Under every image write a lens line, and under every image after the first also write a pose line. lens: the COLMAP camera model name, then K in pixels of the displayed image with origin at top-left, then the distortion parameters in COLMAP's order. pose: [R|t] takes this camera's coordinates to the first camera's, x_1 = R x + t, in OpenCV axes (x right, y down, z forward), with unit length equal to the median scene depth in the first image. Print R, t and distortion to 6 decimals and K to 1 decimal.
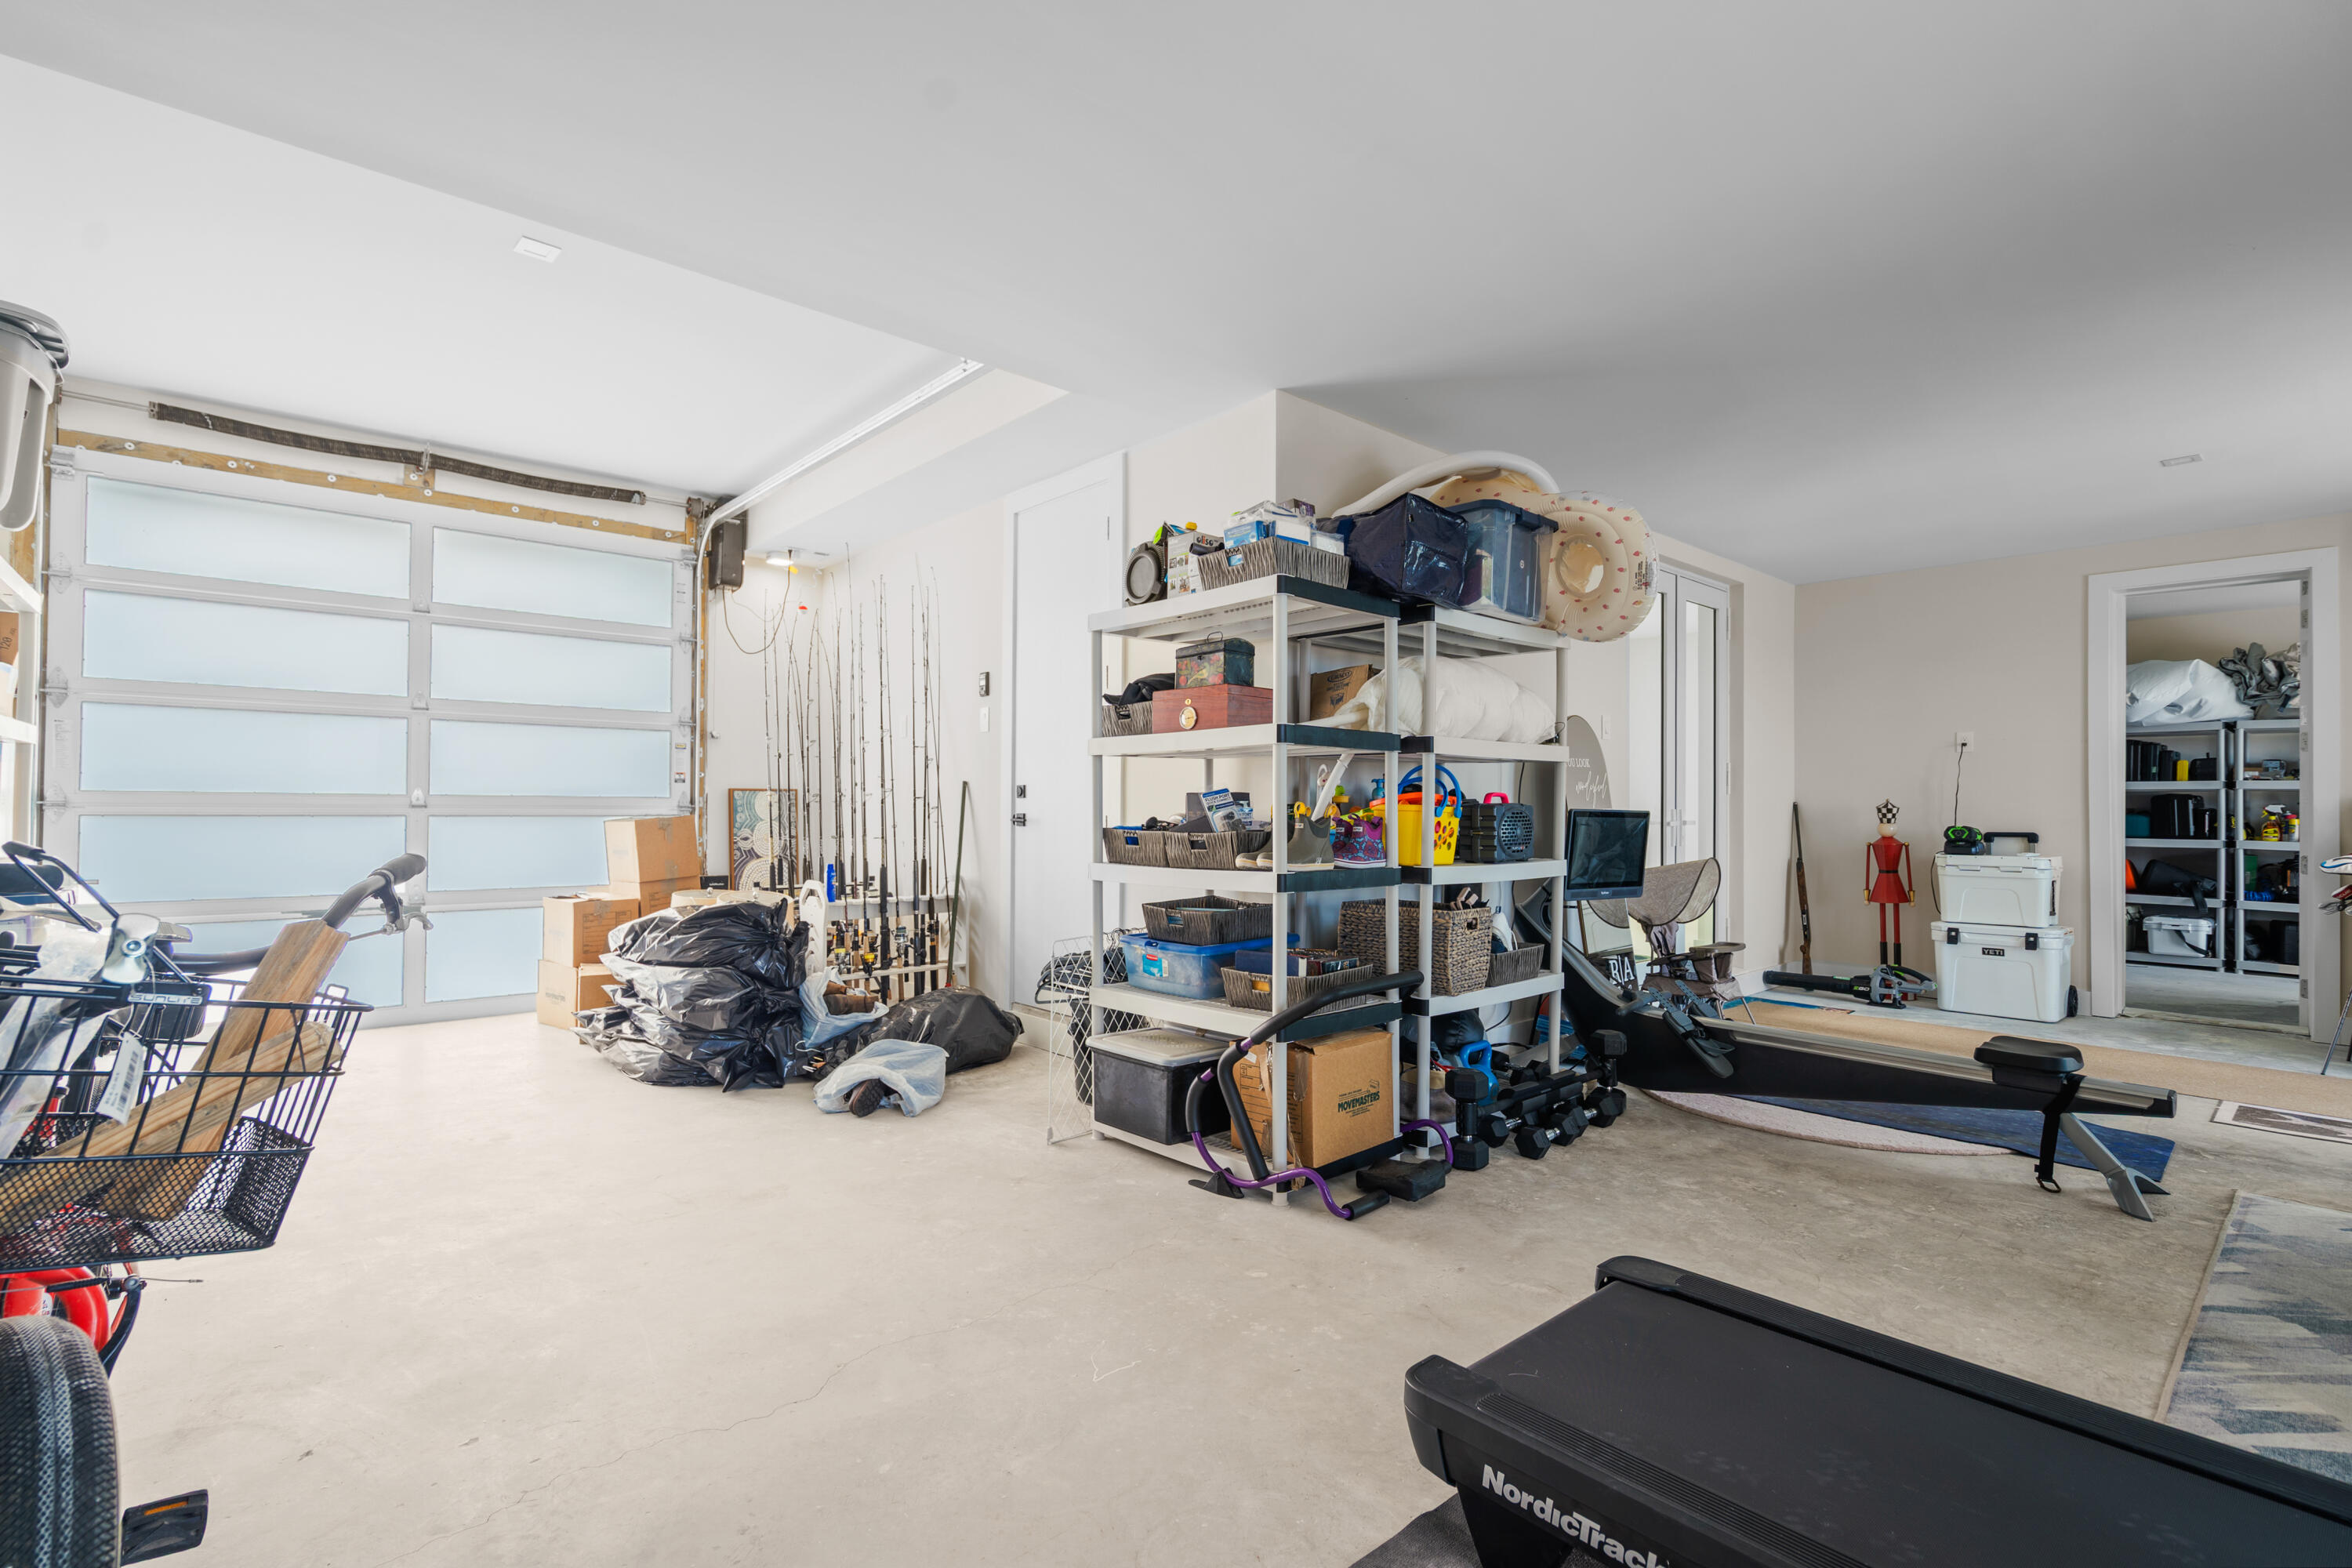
lens RADIAL K [[1068.5, 0, 1173.1], [0, 1068.5, 796.6], [0, 0, 1]] dist [0.010980, -0.000298]
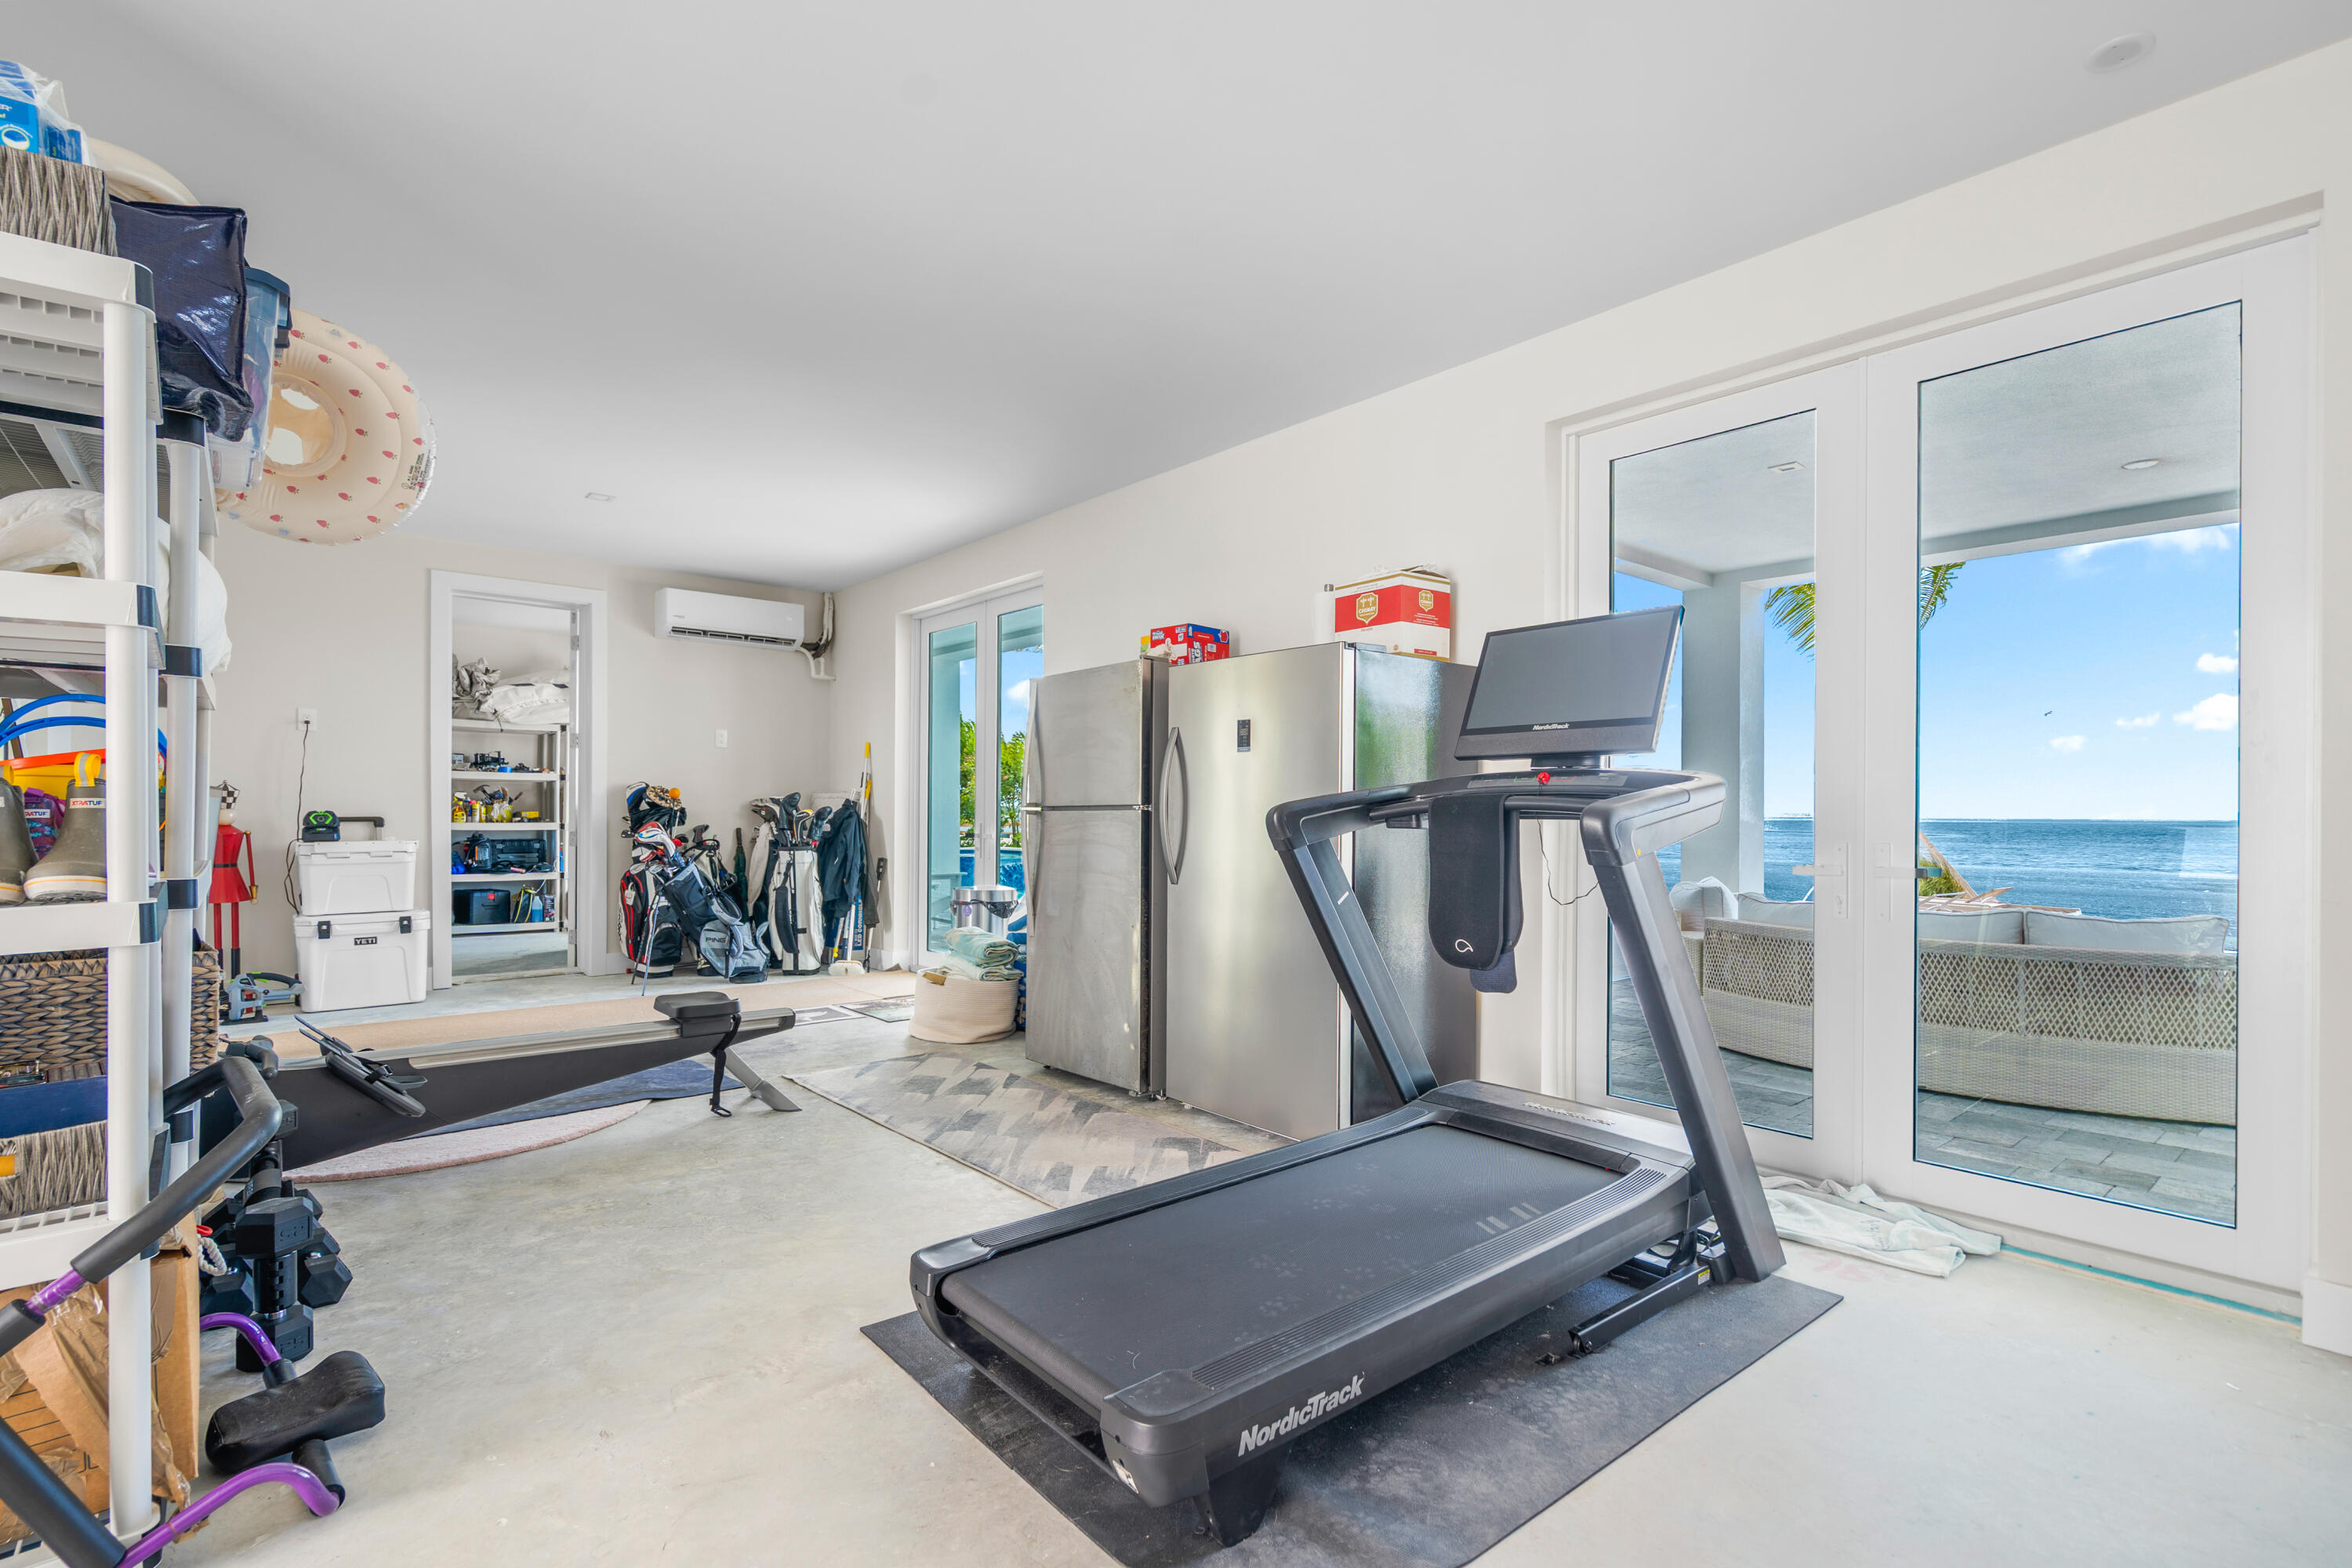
lens RADIAL K [[1068.5, 0, 1173.1], [0, 1068.5, 796.6], [0, 0, 1]] dist [0.010980, -0.000298]
pose [[0.046614, 0.006139, 0.998894, -0.234146], [-0.014674, 0.999877, -0.005460, 0.014926], [-0.998805, -0.014403, 0.046698, 0.343204]]
